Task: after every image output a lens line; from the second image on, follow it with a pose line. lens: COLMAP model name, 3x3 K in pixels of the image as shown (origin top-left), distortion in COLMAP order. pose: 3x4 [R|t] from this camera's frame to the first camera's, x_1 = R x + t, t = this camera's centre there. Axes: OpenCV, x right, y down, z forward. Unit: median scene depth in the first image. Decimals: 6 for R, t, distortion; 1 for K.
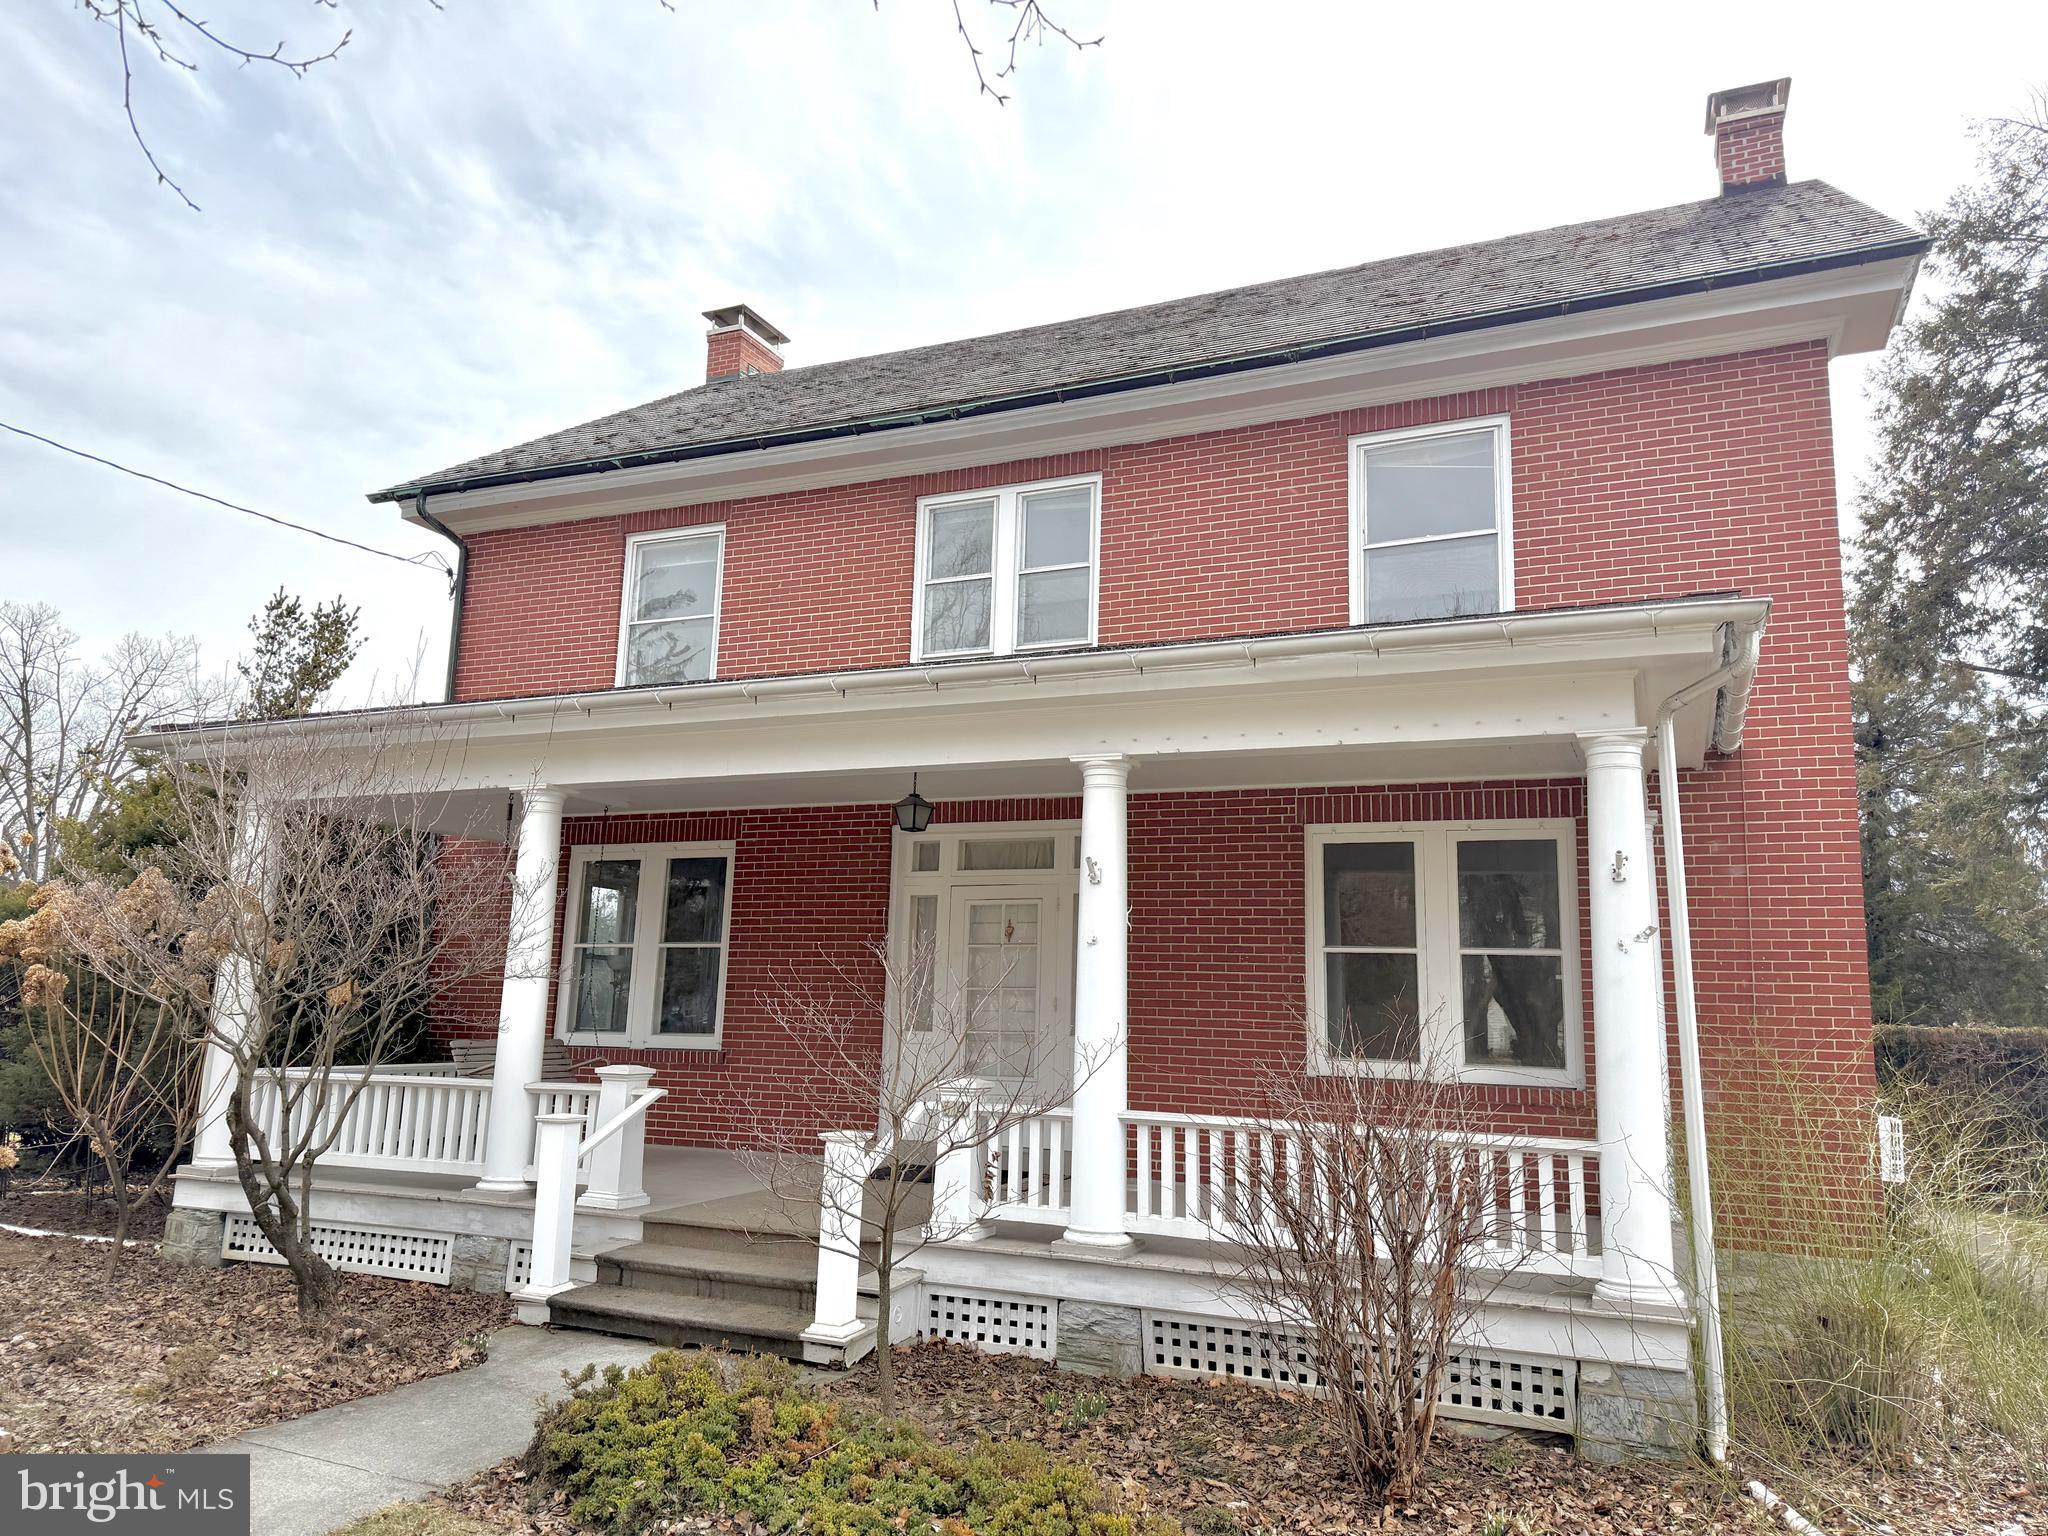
lens RADIAL K [[1451.2, 0, 1032.9], [0, 1451.2, 769.2], [0, 0, 1]] dist [0.025956, -0.032064]
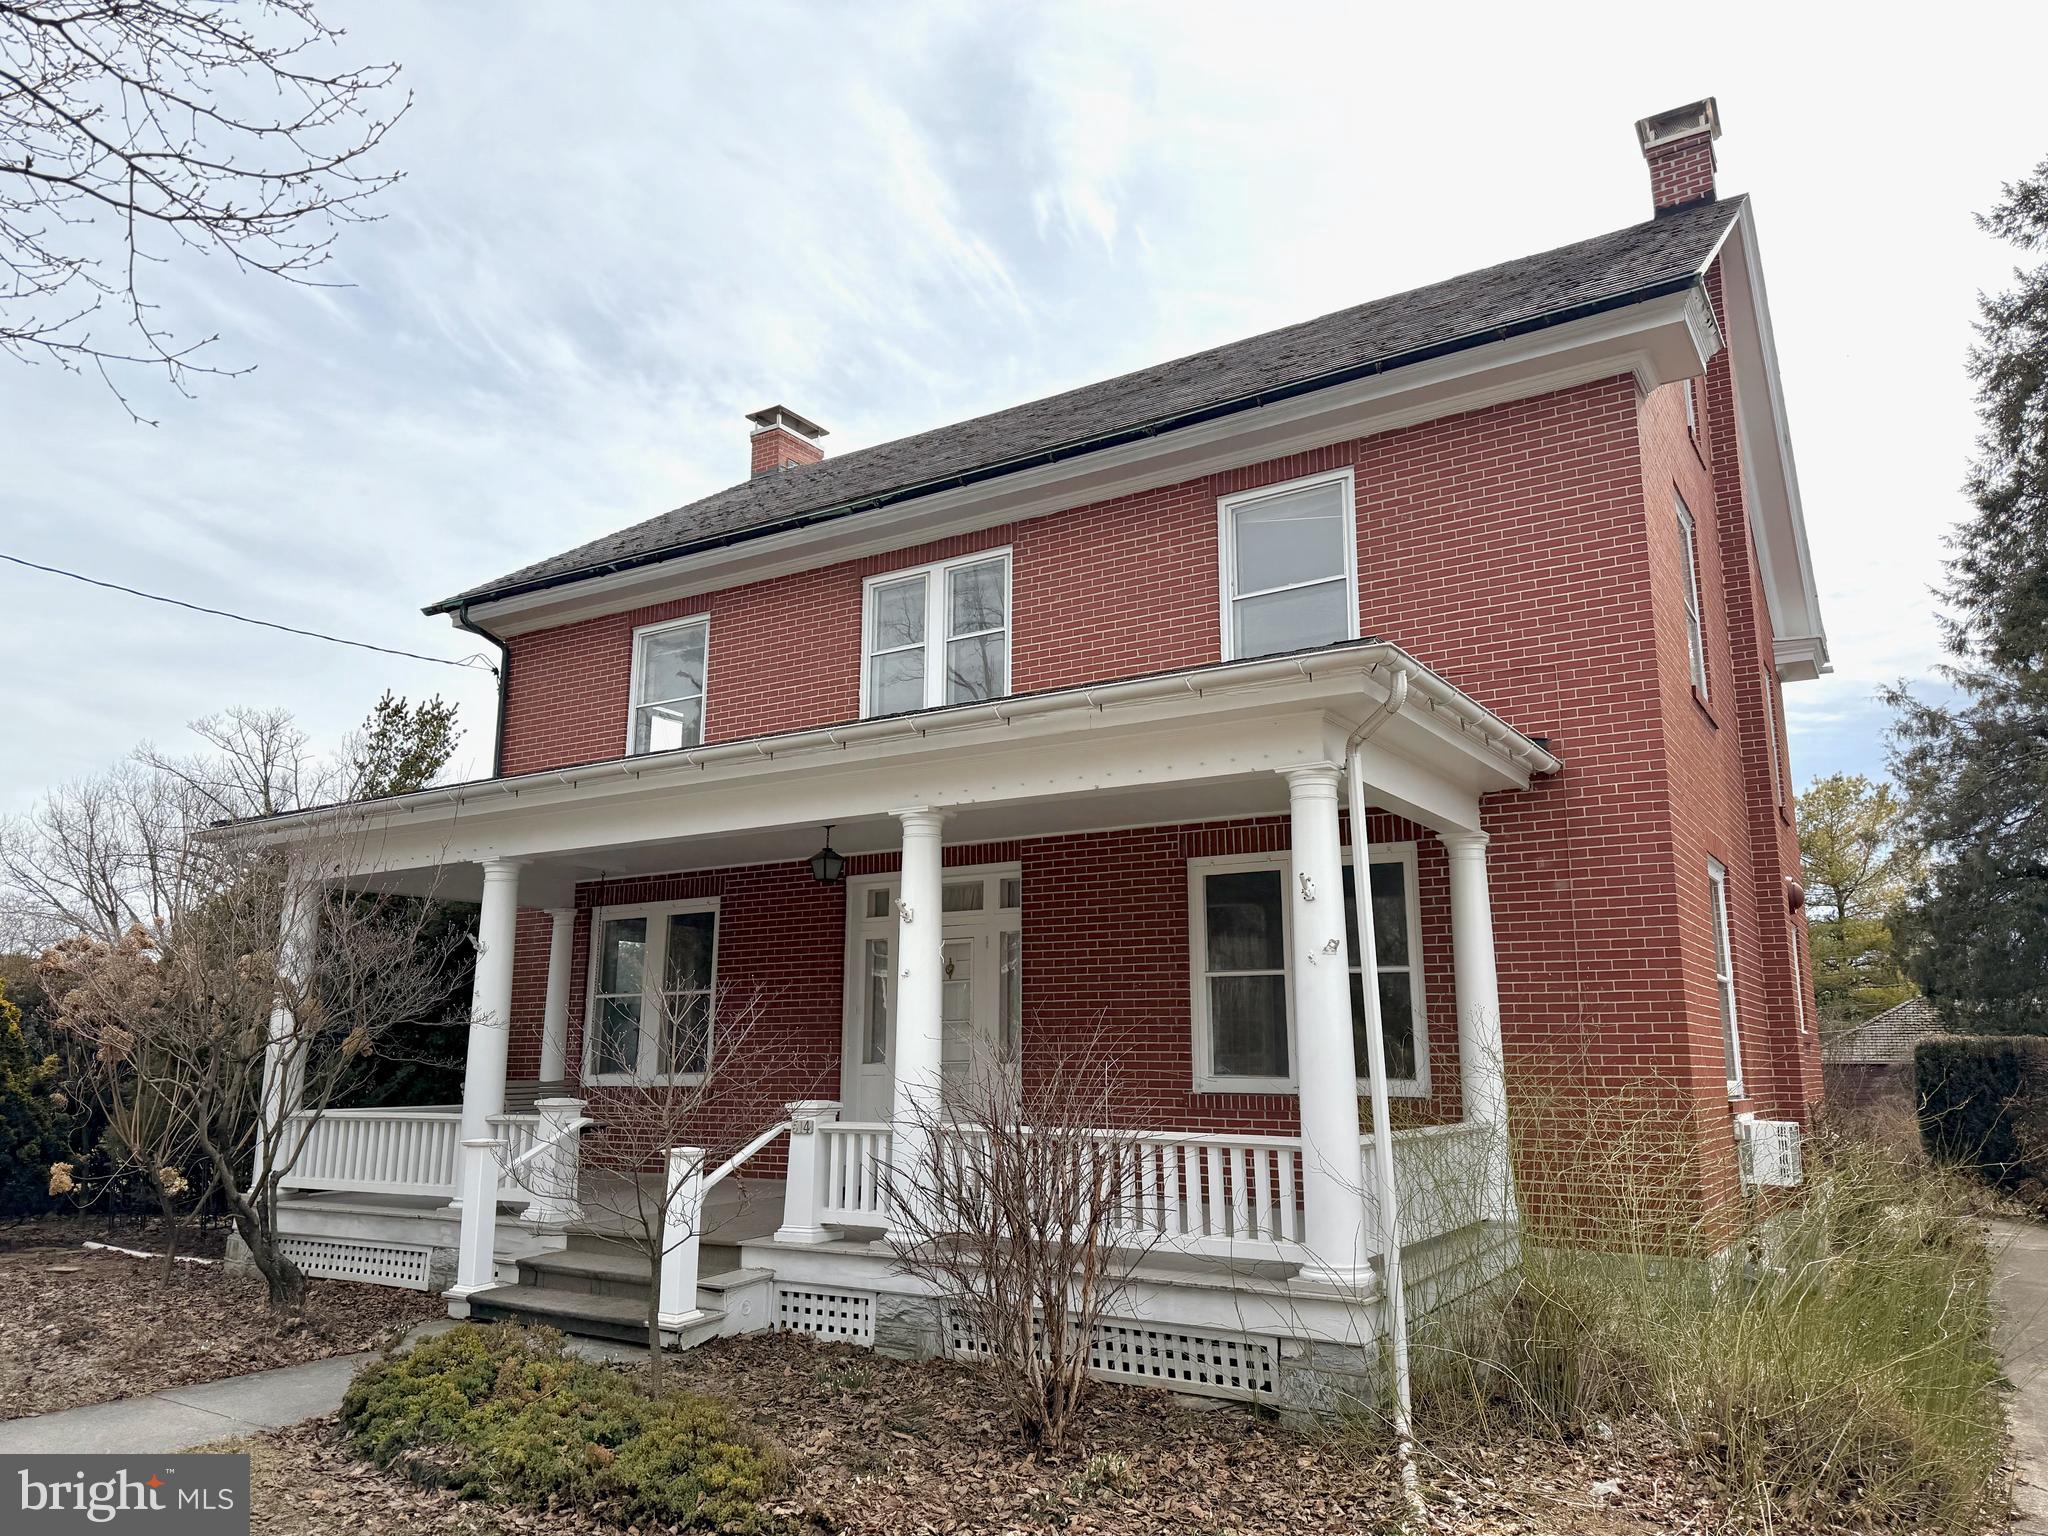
lens RADIAL K [[1451.2, 0, 1027.0], [0, 1451.2, 762.7], [0, 0, 1]] dist [0.025956, -0.032064]
pose [[0.987815, -0.057272, -0.144714, 0.234098], [0.052205, 0.997891, -0.038570, 0.002199], [0.146617, 0.030545, 0.988722, -0.083627]]
